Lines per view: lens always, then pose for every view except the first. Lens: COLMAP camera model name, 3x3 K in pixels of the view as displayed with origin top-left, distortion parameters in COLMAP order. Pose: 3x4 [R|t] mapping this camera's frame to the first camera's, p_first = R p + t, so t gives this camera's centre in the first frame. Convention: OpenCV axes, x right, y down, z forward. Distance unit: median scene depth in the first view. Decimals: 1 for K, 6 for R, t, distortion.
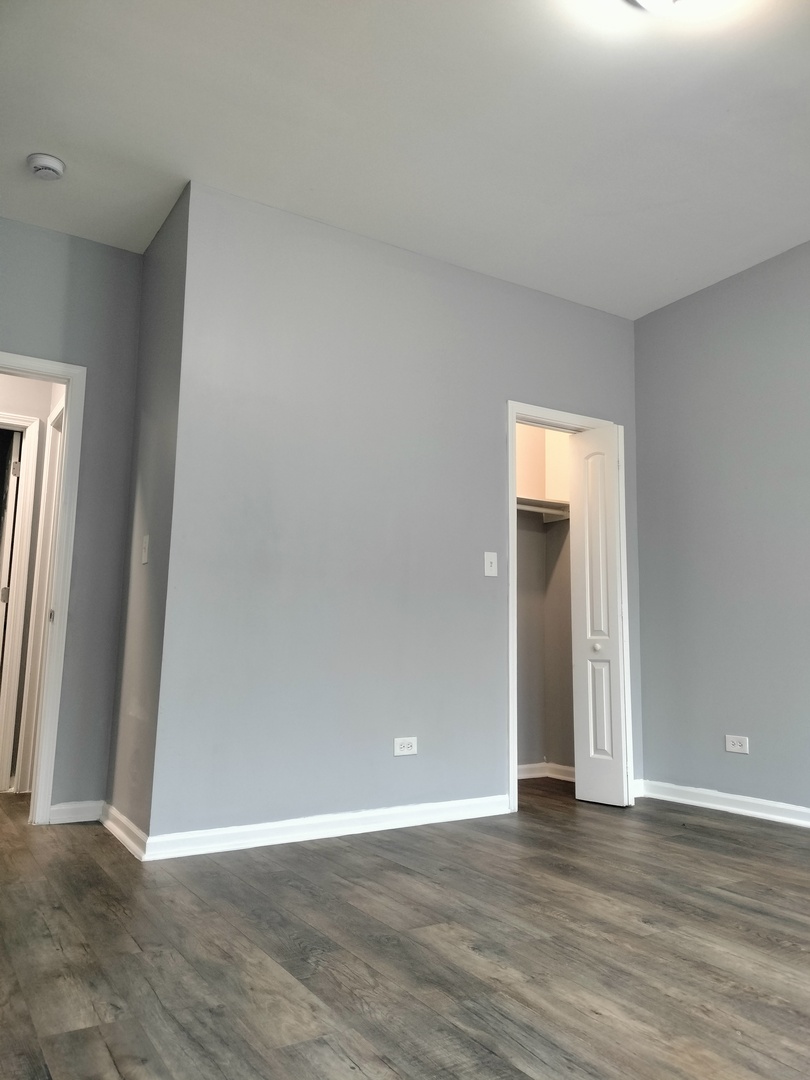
lens RADIAL K [[810.8, 0, 407.2], [0, 810.8, 511.2], [0, 0, 1]] dist [0.008177, -0.002457]
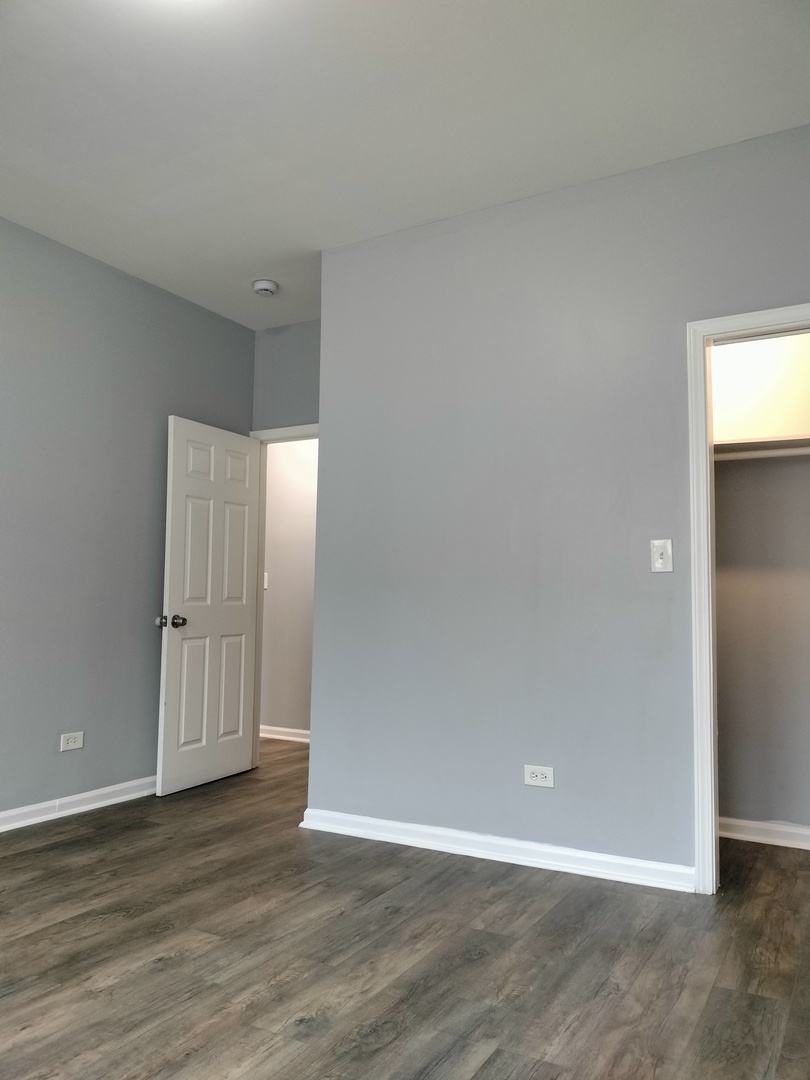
lens RADIAL K [[838.6, 0, 405.0], [0, 838.6, 540.0], [0, 0, 1]] dist [0.004995, 0.000996]
pose [[0.466297, -0.072458, -0.881656, 1.202006], [0.150266, 0.988644, -0.001777, 0.032189], [0.871773, -0.131654, 0.471889, 0.784609]]
